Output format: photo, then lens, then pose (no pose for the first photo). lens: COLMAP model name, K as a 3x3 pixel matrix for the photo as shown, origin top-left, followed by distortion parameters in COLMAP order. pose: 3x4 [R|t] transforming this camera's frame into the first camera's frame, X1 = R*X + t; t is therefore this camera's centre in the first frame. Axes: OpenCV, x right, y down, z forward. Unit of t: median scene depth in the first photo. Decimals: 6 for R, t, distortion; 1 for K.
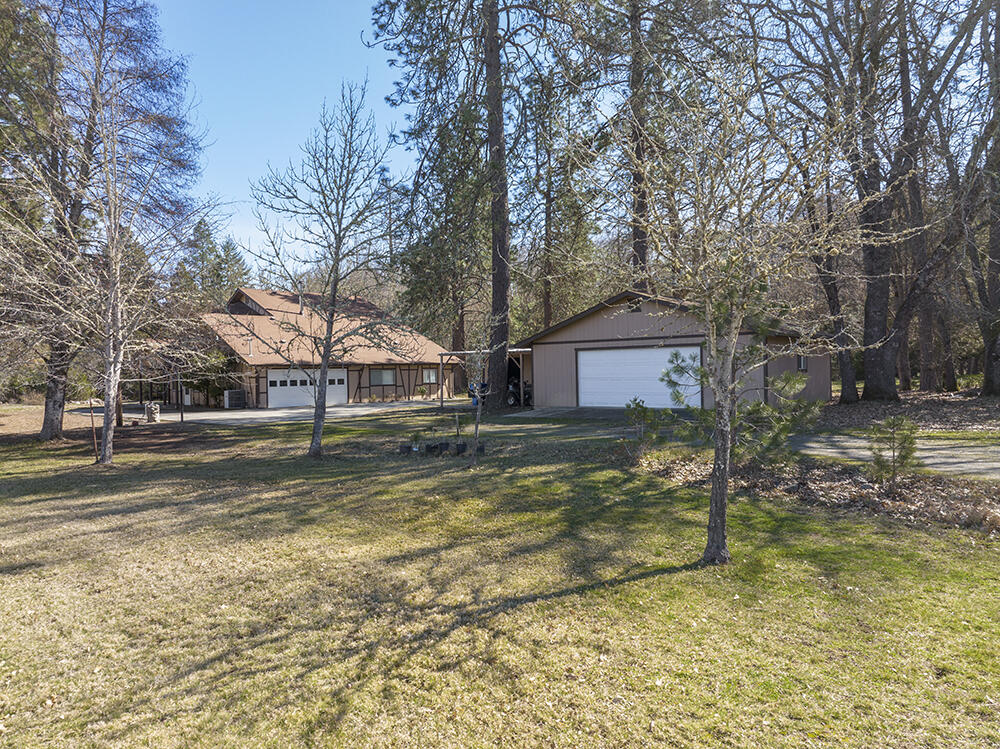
lens RADIAL K [[705.4, 0, 497.9], [0, 705.4, 370.5], [0, 0, 1]] dist [-0.065563, 0.042515]
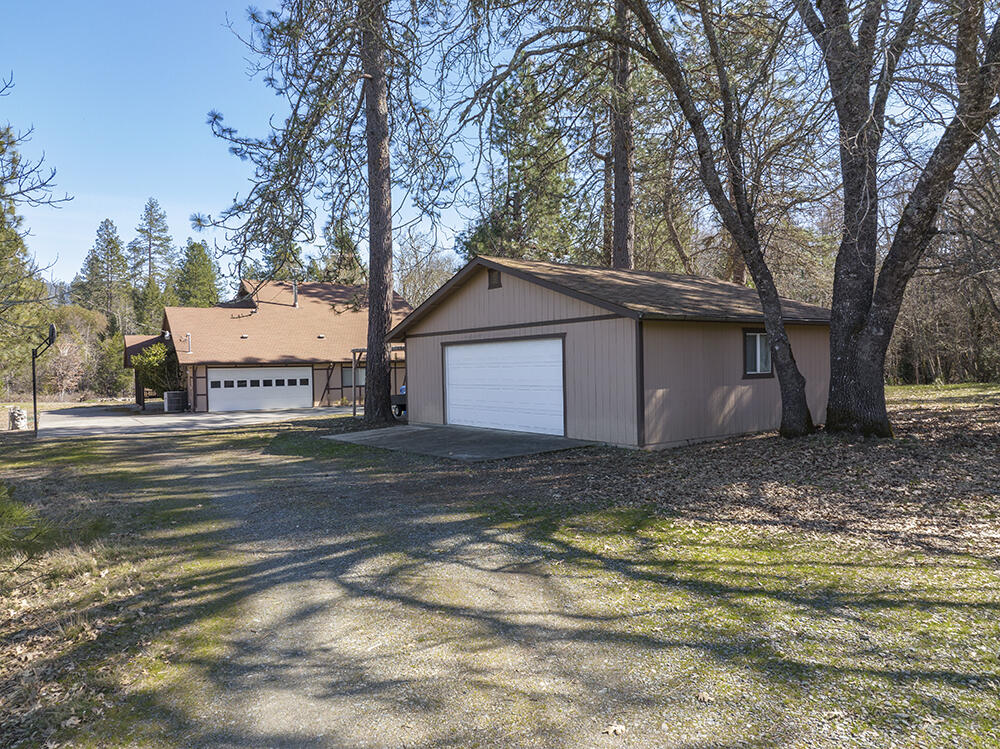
lens RADIAL K [[705.4, 0, 497.9], [0, 705.4, 370.5], [0, 0, 1]] dist [-0.065563, 0.042515]
pose [[0.967193, 0.002733, -0.254028, 0.251804], [-0.000452, 0.999959, 0.009037, -0.007153], [0.254042, -0.008626, 0.967155, 0.236106]]
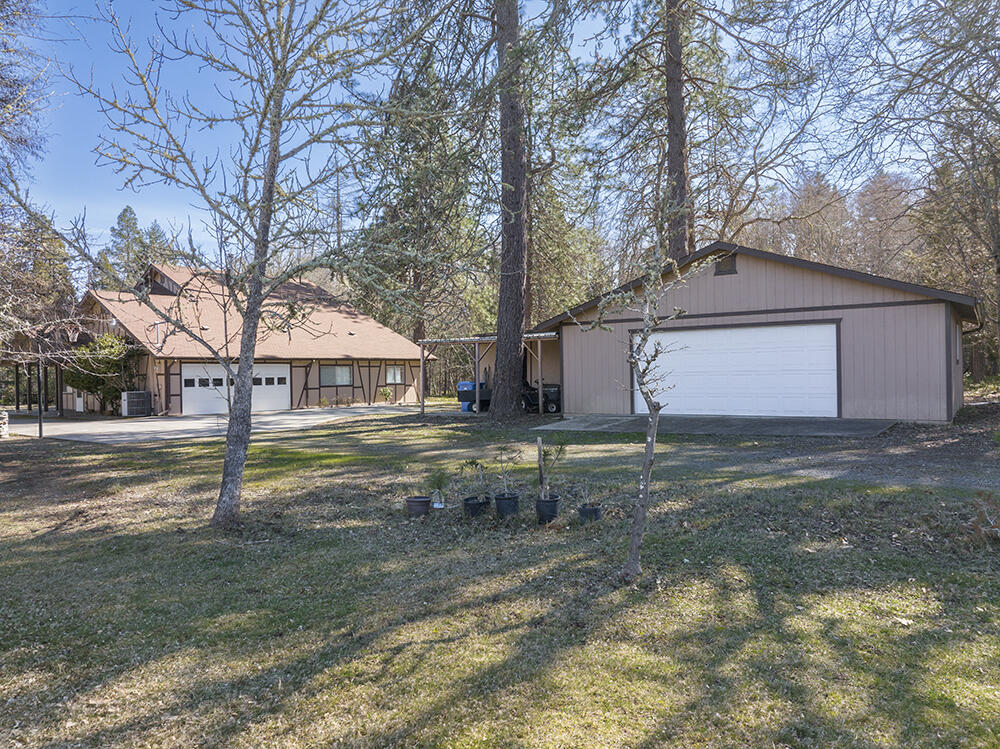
lens RADIAL K [[705.4, 0, 497.9], [0, 705.4, 370.5], [0, 0, 1]] dist [-0.065563, 0.042515]
pose [[0.996821, 0.003822, 0.079576, -0.053145], [-0.003237, 0.999967, -0.007477, 0.010128], [-0.079602, 0.007196, 0.996801, 0.235566]]
